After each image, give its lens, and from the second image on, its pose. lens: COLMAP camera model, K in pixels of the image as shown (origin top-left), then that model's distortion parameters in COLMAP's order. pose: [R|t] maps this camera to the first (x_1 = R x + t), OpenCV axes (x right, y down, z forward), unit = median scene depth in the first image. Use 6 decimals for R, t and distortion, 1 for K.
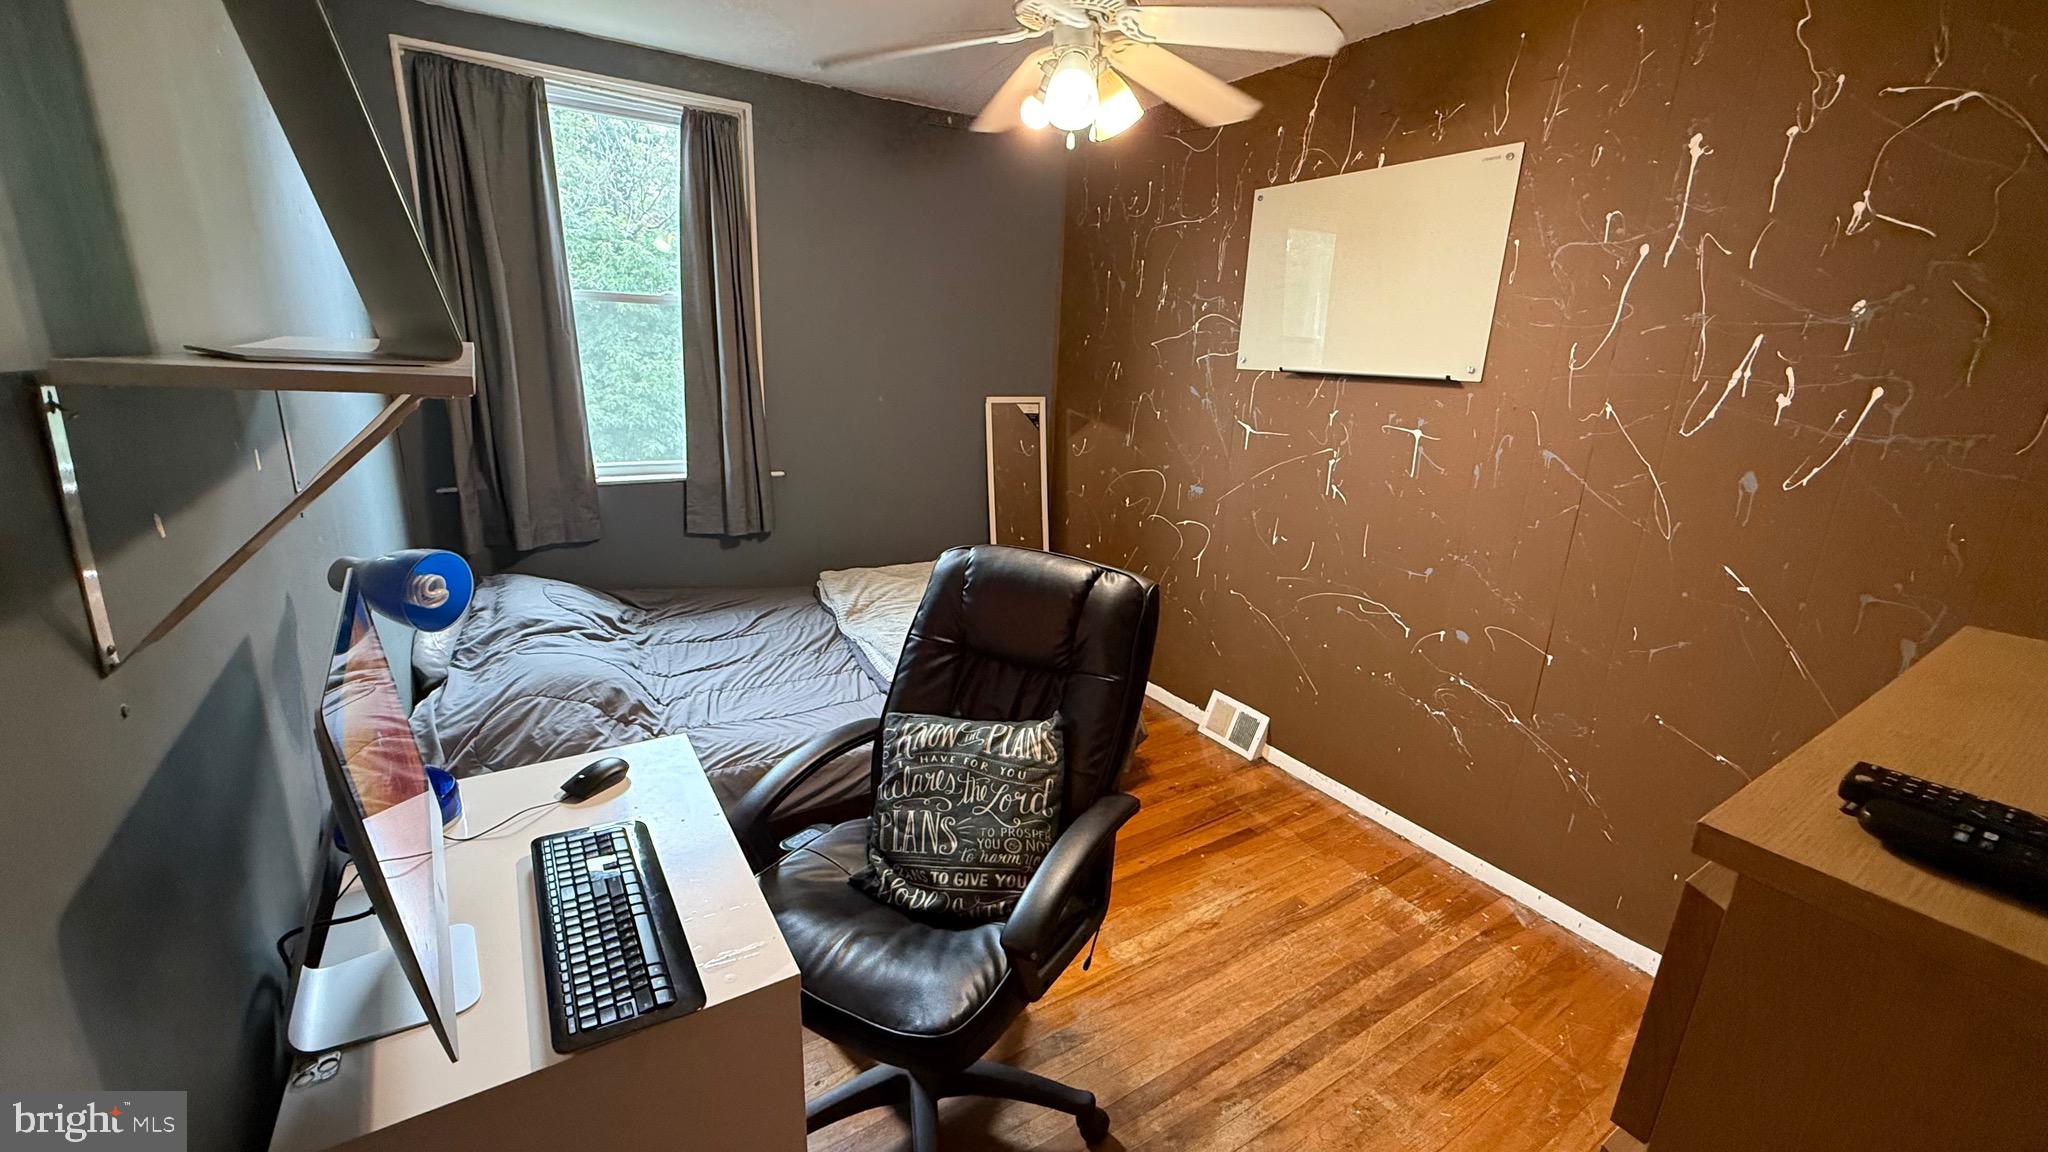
lens RADIAL K [[832.7, 0, 1024.0], [0, 832.7, 576.0], [0, 0, 1]] dist [-0.001750, -0.000053]
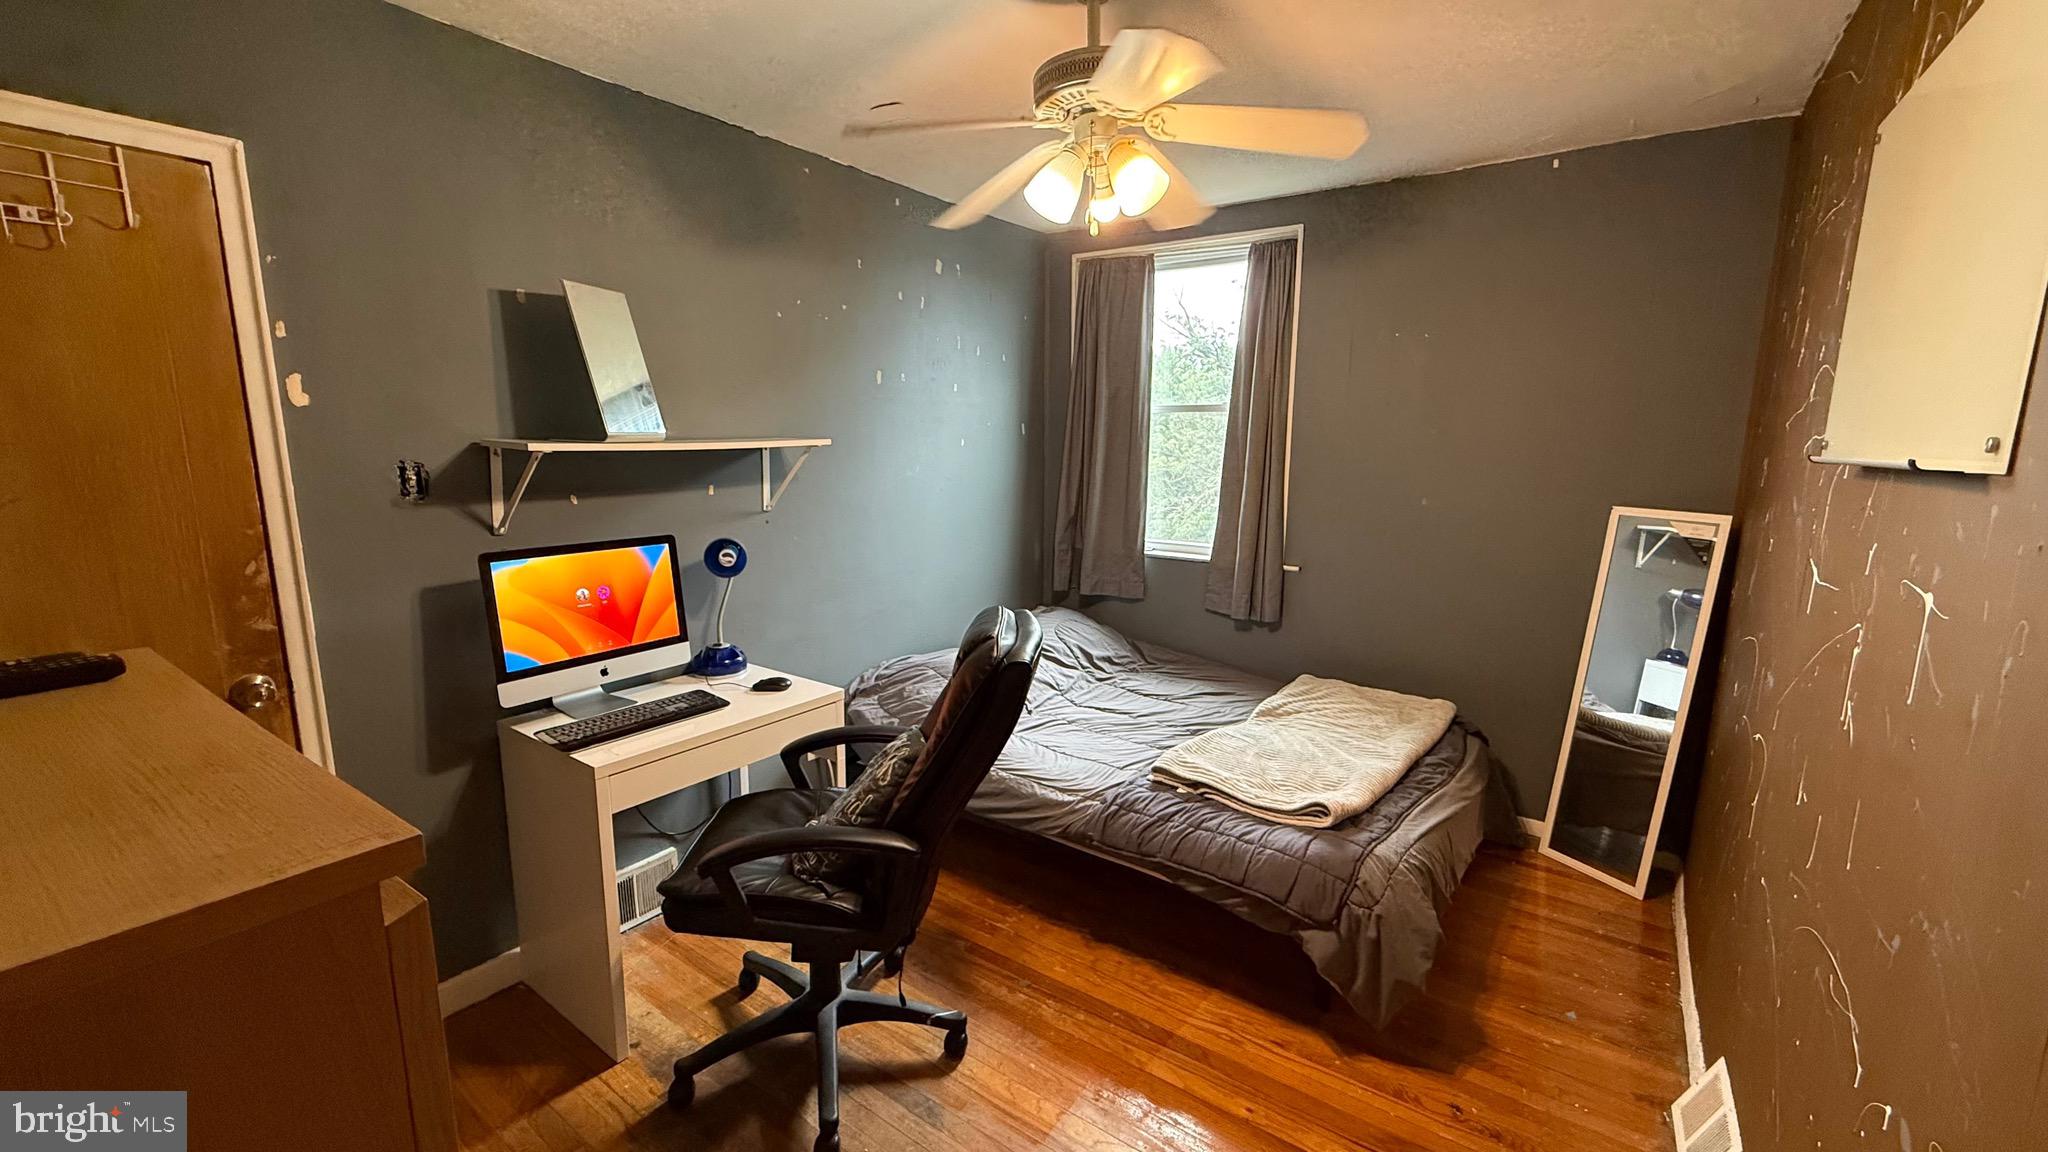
lens RADIAL K [[832.7, 0, 1024.0], [0, 832.7, 576.0], [0, 0, 1]] dist [-0.001750, -0.000053]
pose [[0.359782, 0.120039, -0.925283, 0.591704], [-0.247176, 0.968520, 0.029538, -0.072558], [0.899701, 0.218080, 0.378127, 0.376076]]
